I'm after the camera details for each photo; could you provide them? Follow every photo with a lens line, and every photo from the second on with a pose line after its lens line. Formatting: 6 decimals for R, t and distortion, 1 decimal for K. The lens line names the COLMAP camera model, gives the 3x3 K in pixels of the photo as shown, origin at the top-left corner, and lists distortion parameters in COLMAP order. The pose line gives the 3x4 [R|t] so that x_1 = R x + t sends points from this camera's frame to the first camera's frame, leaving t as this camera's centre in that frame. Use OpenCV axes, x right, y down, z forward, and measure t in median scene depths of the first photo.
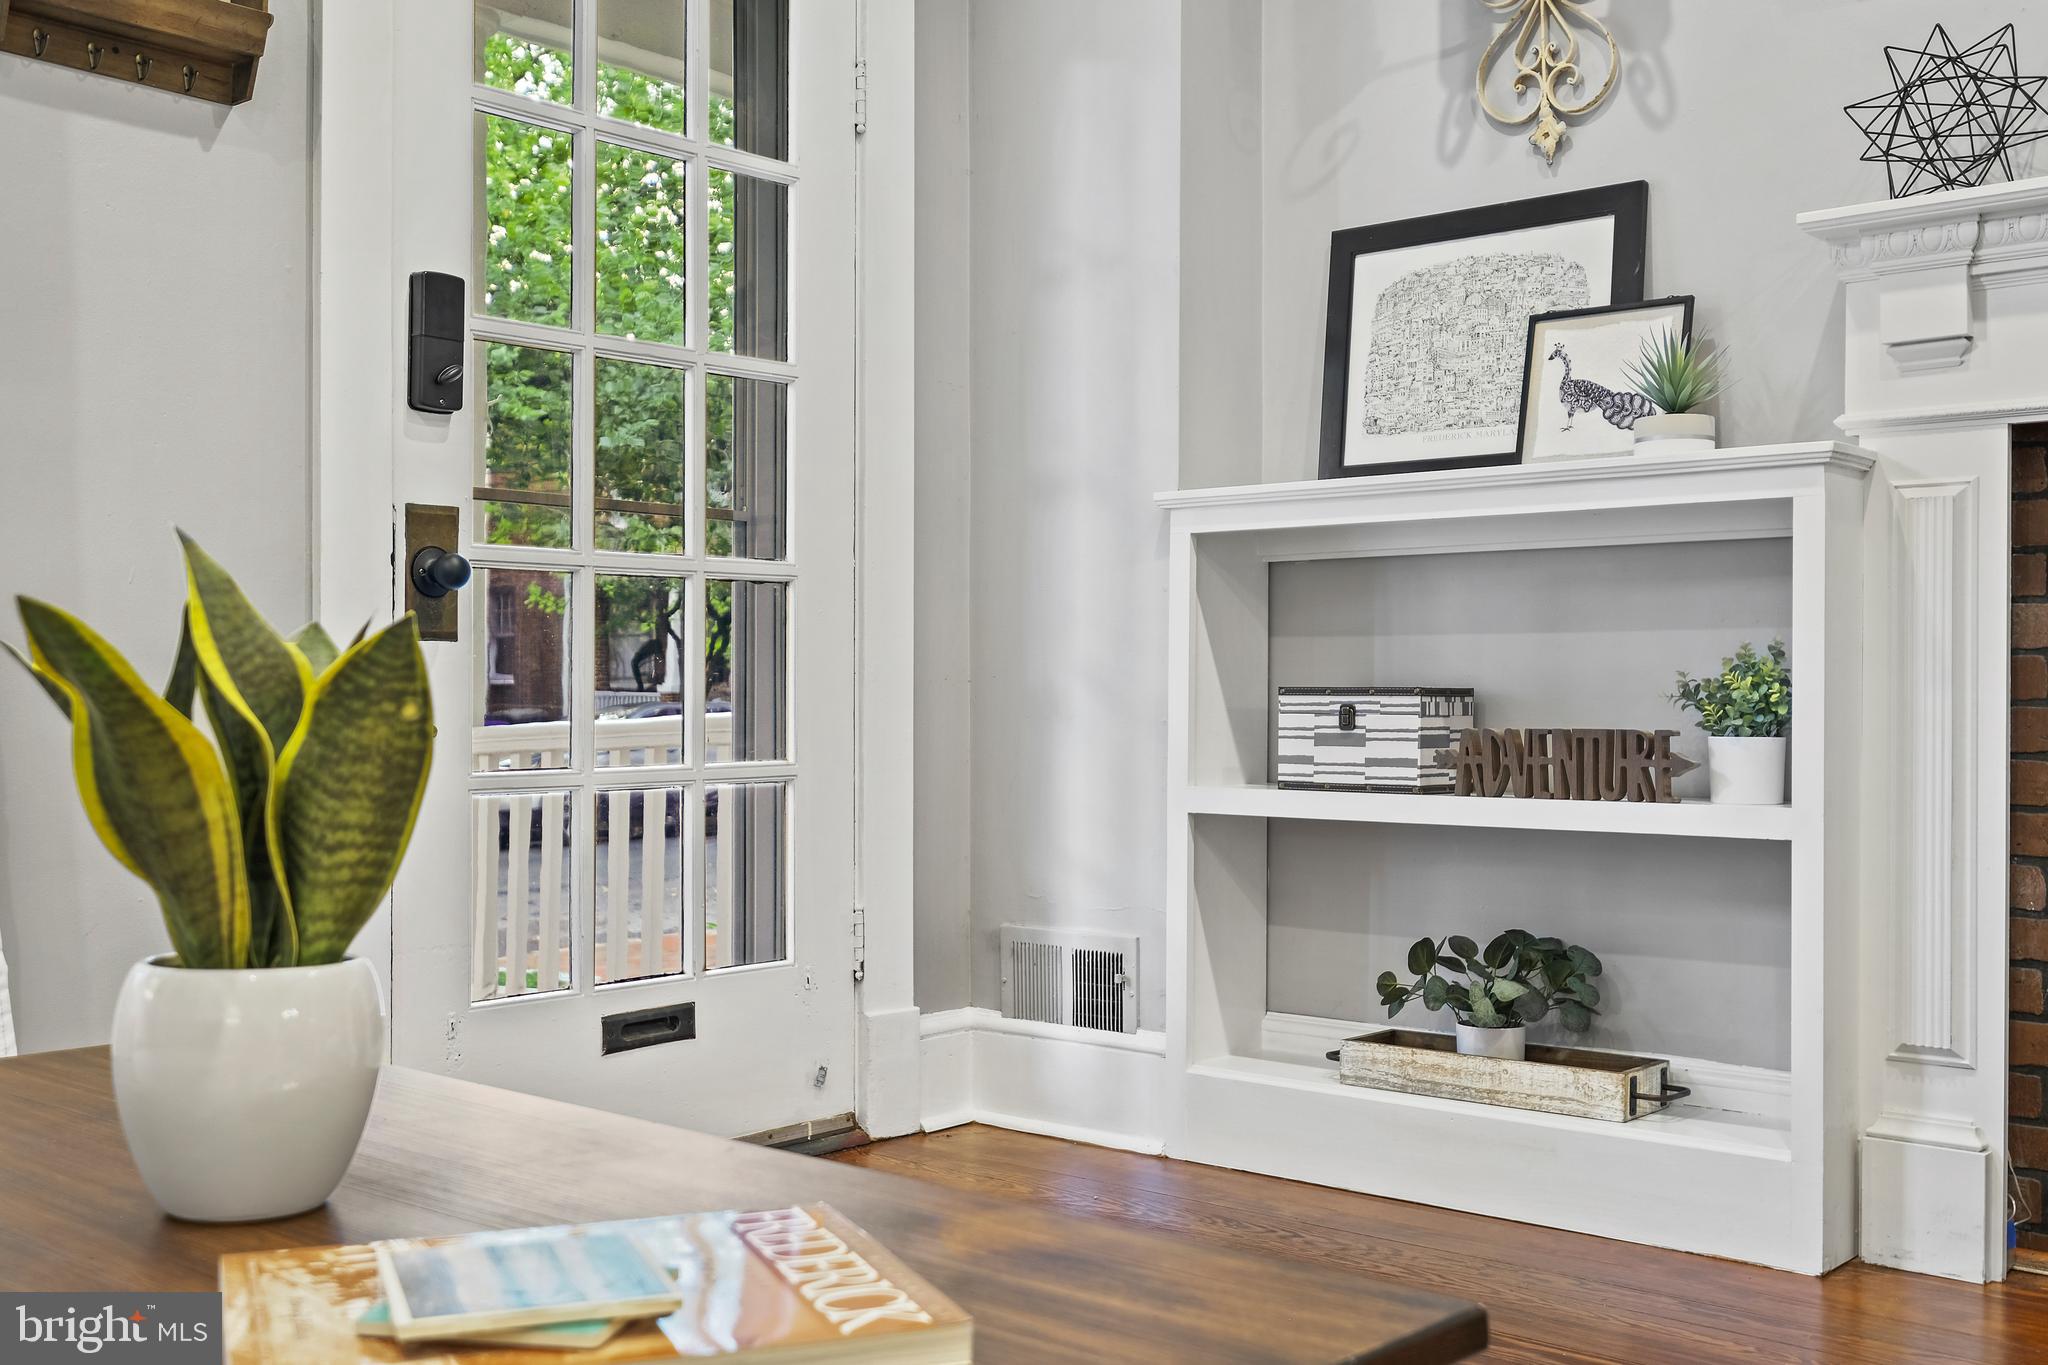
lens RADIAL K [[2148.5, 0, 1022.3], [0, 2148.5, 687.3], [0, 0, 1]] dist [0.022838, 0.000000]
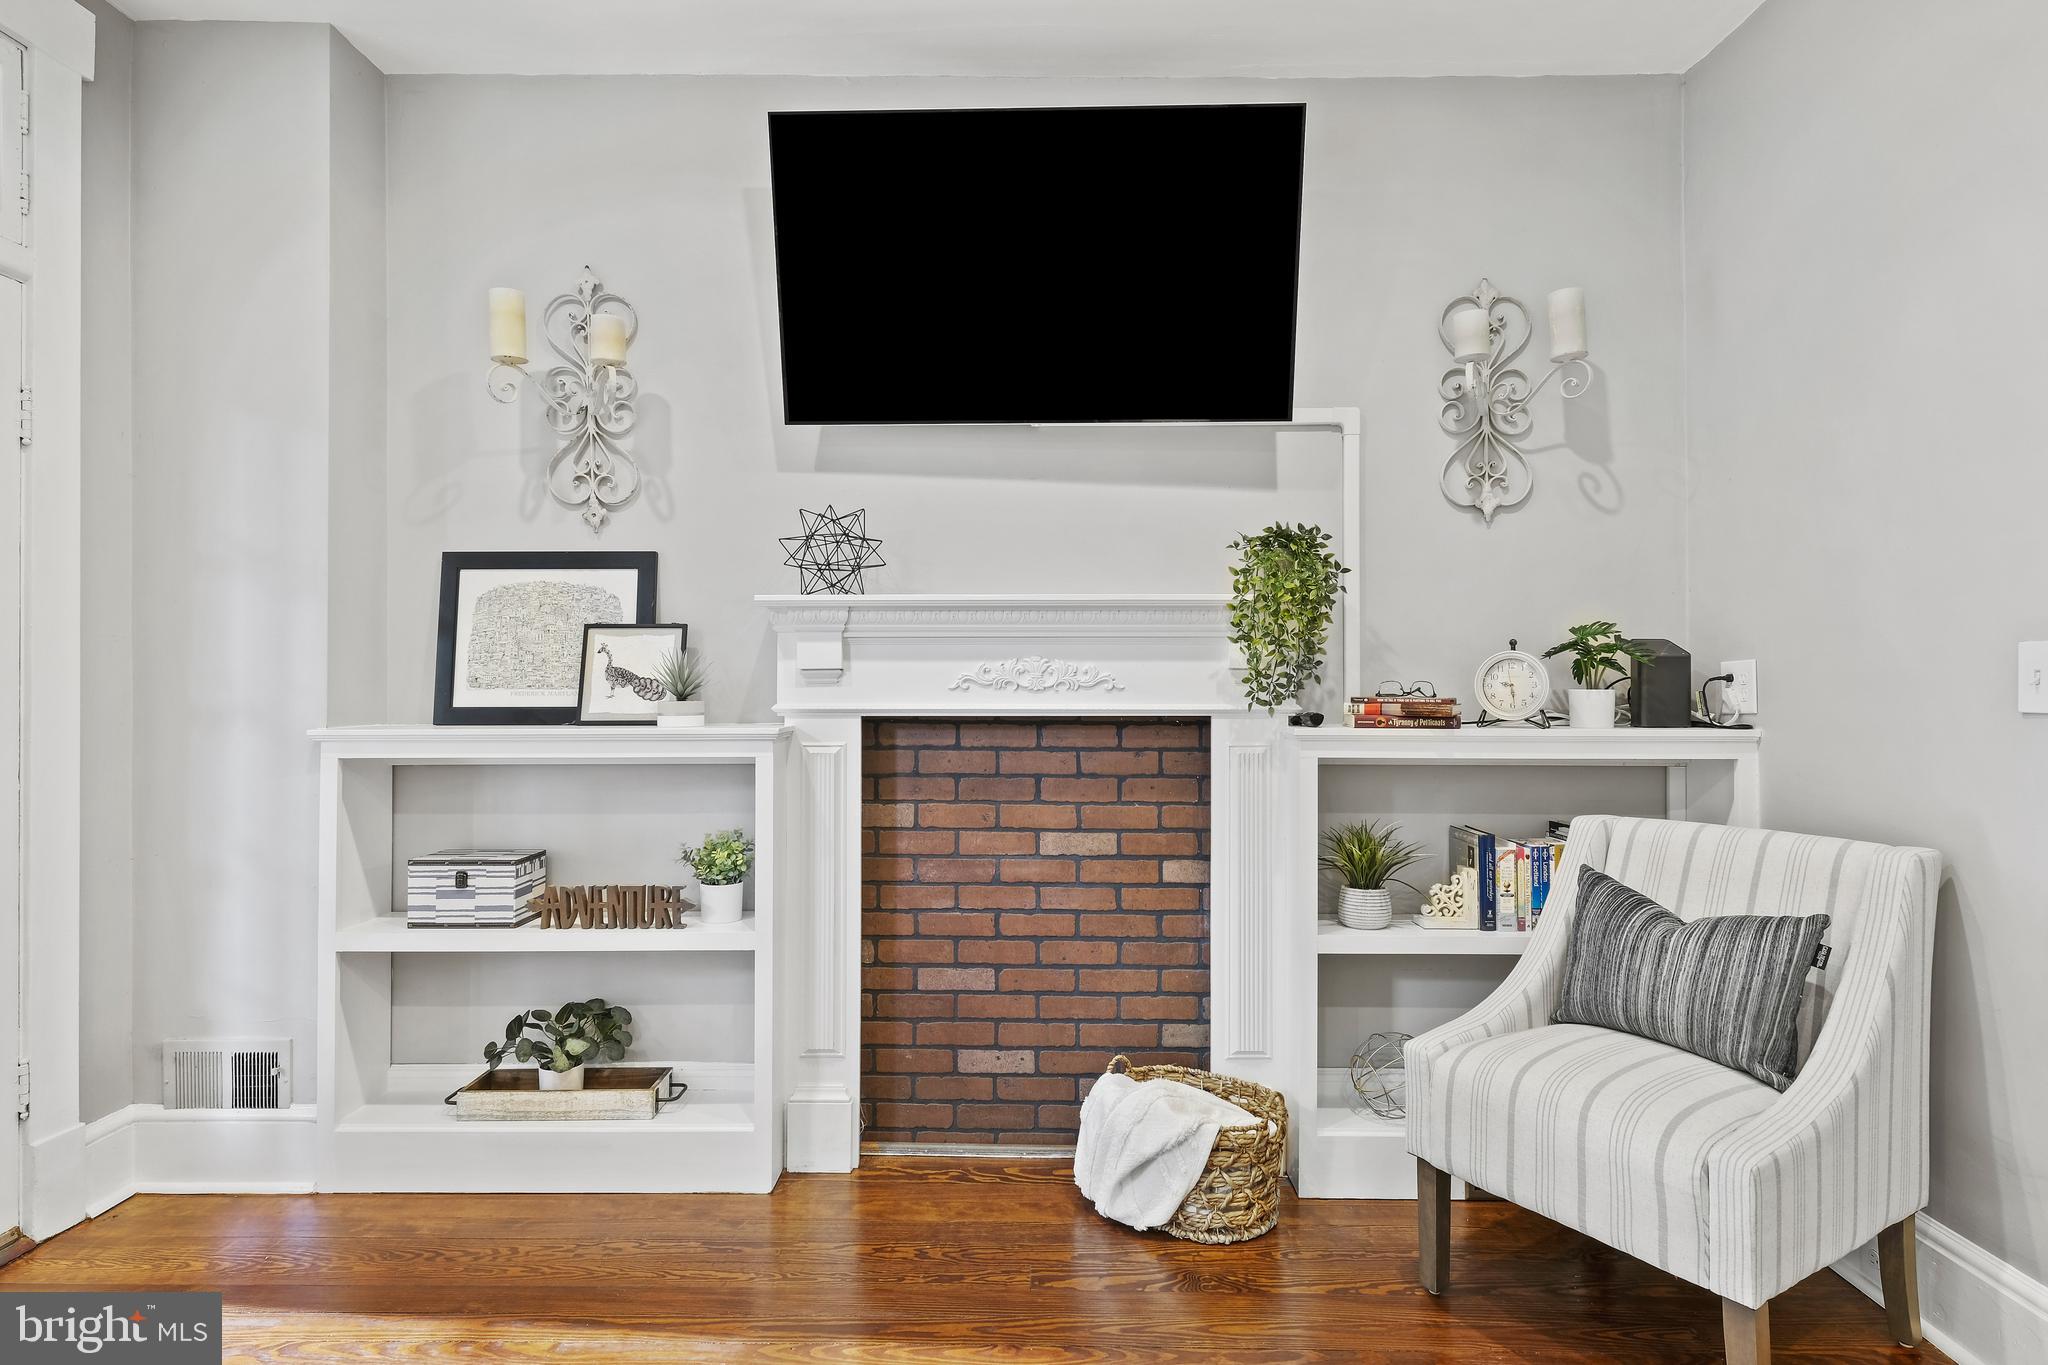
lens RADIAL K [[1101.3, 0, 1036.7], [0, 1101.3, 673.5], [0, 0, 1]] dist [-0.000617, 0.000528]
pose [[0.756828, 0.000712, 0.653613, -0.052636], [-0.002130, 0.999997, 0.001377, -0.136237], [-0.653610, -0.002435, 0.756827, 0.136513]]
